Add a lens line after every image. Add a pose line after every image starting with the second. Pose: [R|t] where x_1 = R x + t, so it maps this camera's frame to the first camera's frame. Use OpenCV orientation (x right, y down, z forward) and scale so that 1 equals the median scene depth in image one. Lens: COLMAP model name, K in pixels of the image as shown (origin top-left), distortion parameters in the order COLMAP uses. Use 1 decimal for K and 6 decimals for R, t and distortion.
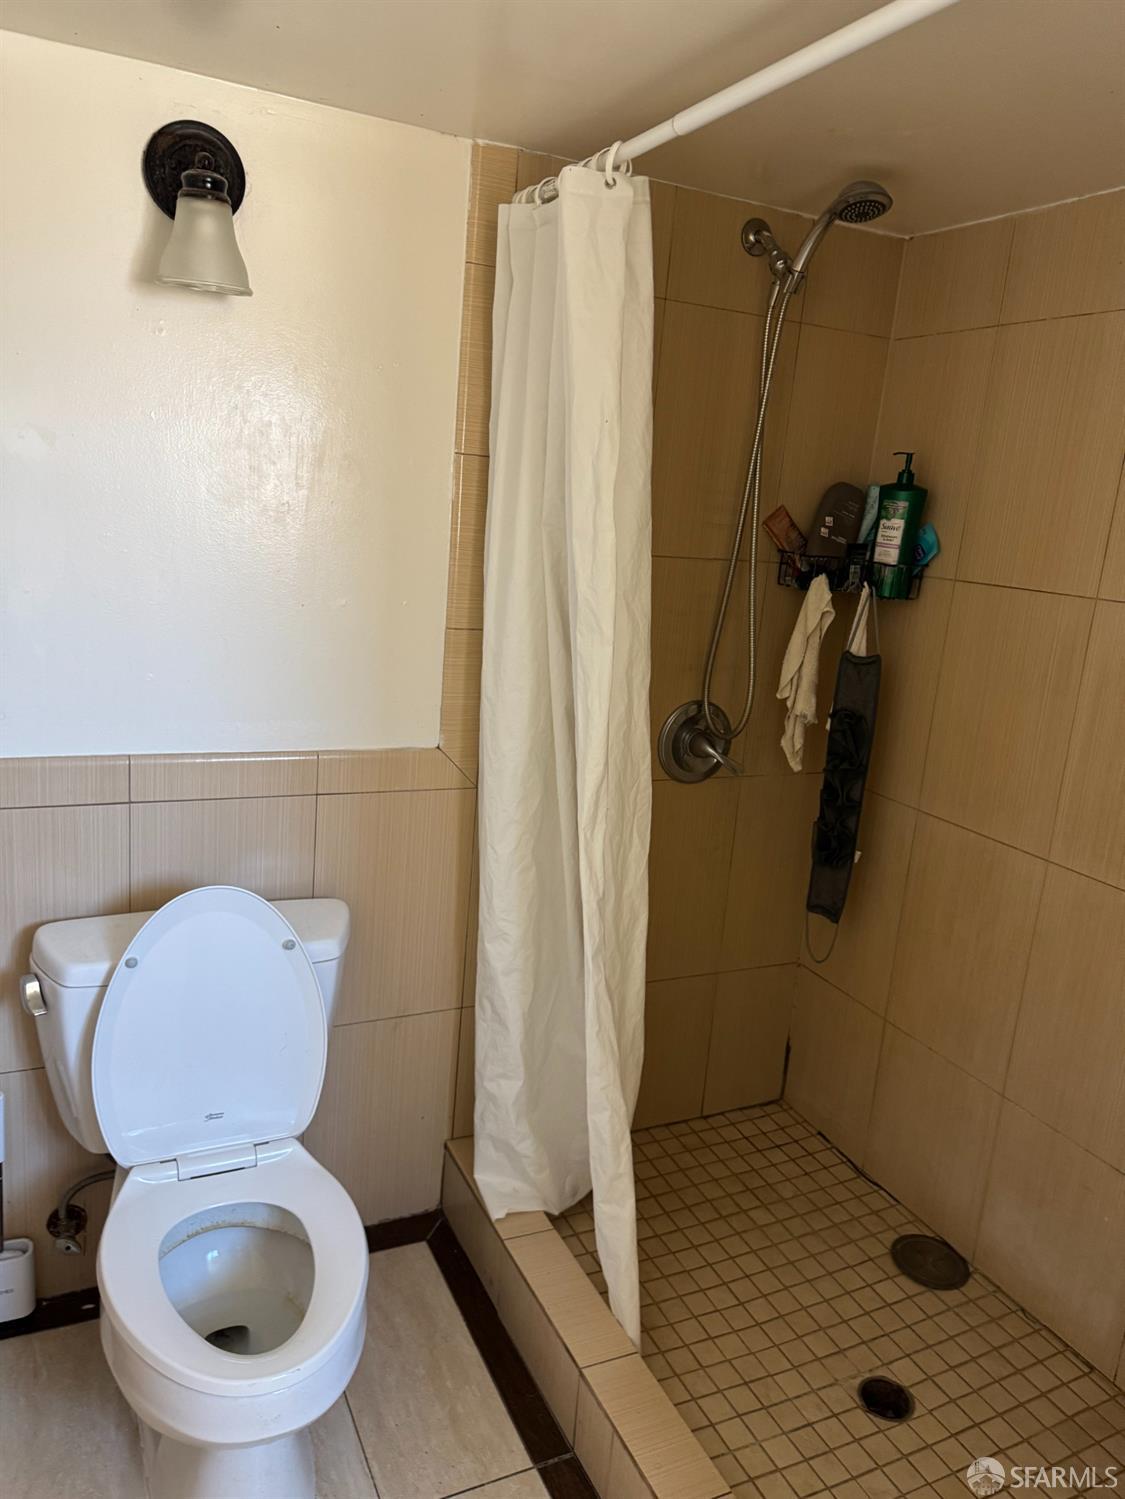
lens RADIAL K [[1025.6, 0, 562.5], [0, 1025.6, 749.5], [0, 0, 1]] dist [0.027215, -0.002556]
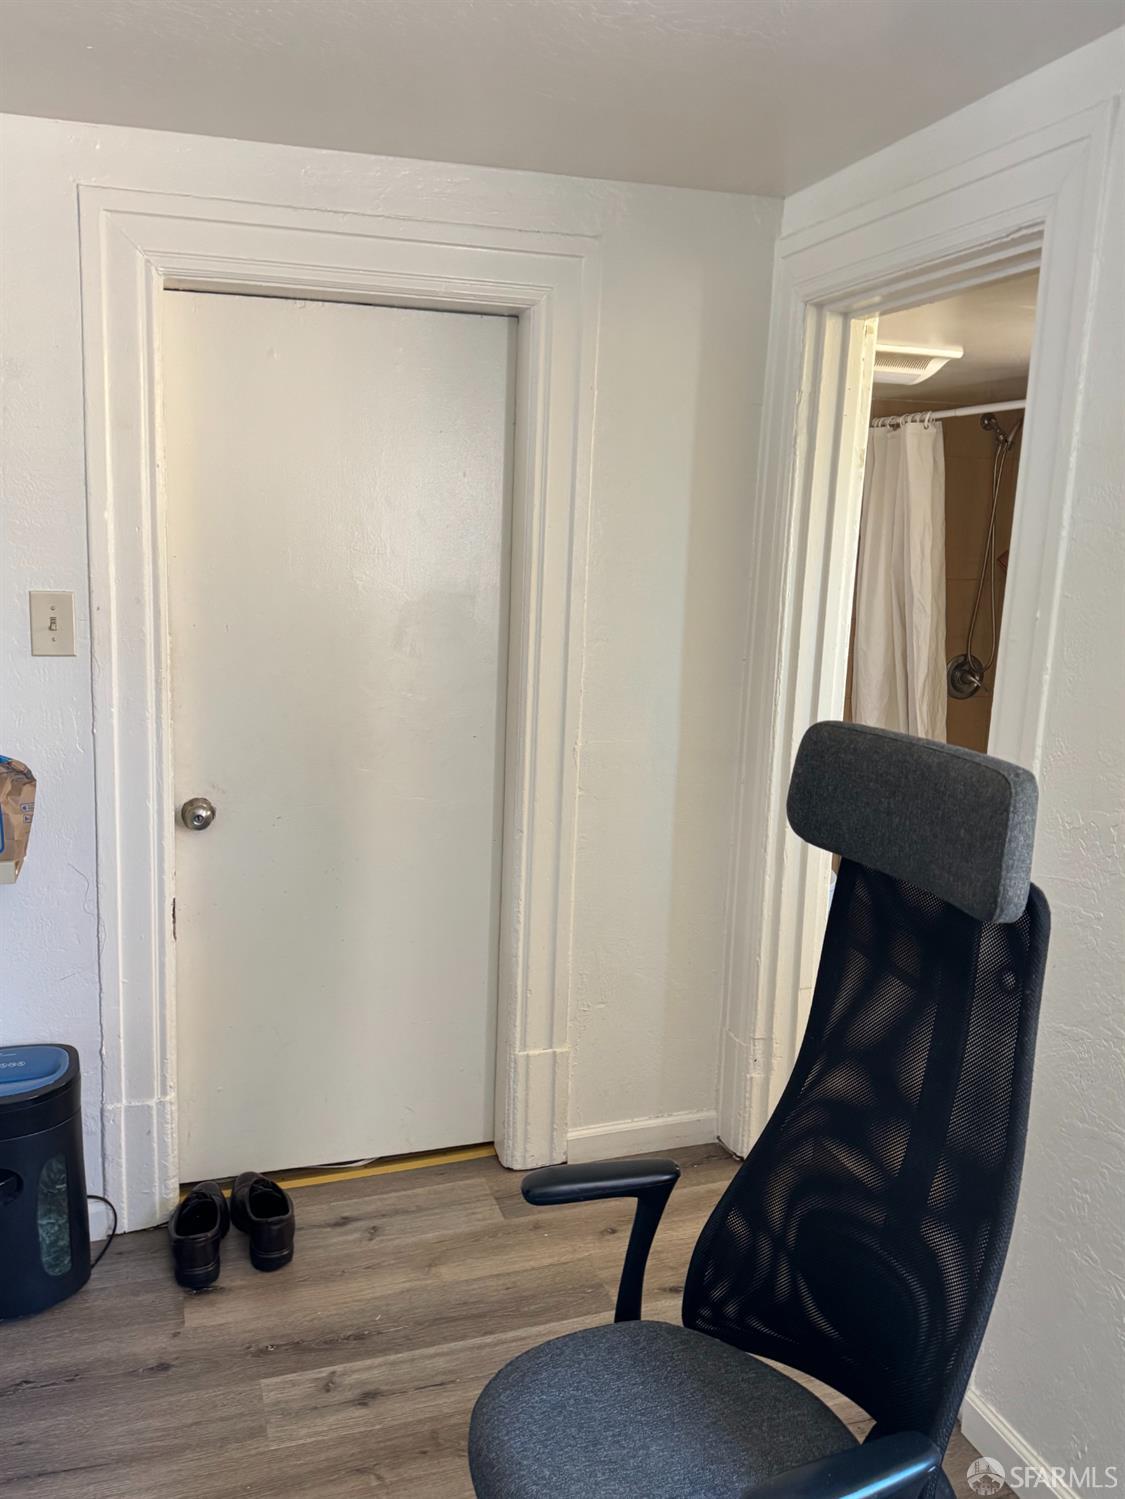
lens RADIAL K [[1222.8, 0, 562.5], [0, 1222.8, 749.5], [0, 0, 1]] dist [0.001261, -0.000118]
pose [[0.988226, -0.020164, -0.151667, -0.328045], [0.011004, 0.998077, -0.060994, 0.322620], [0.152605, 0.058607, 0.986548, -1.662223]]
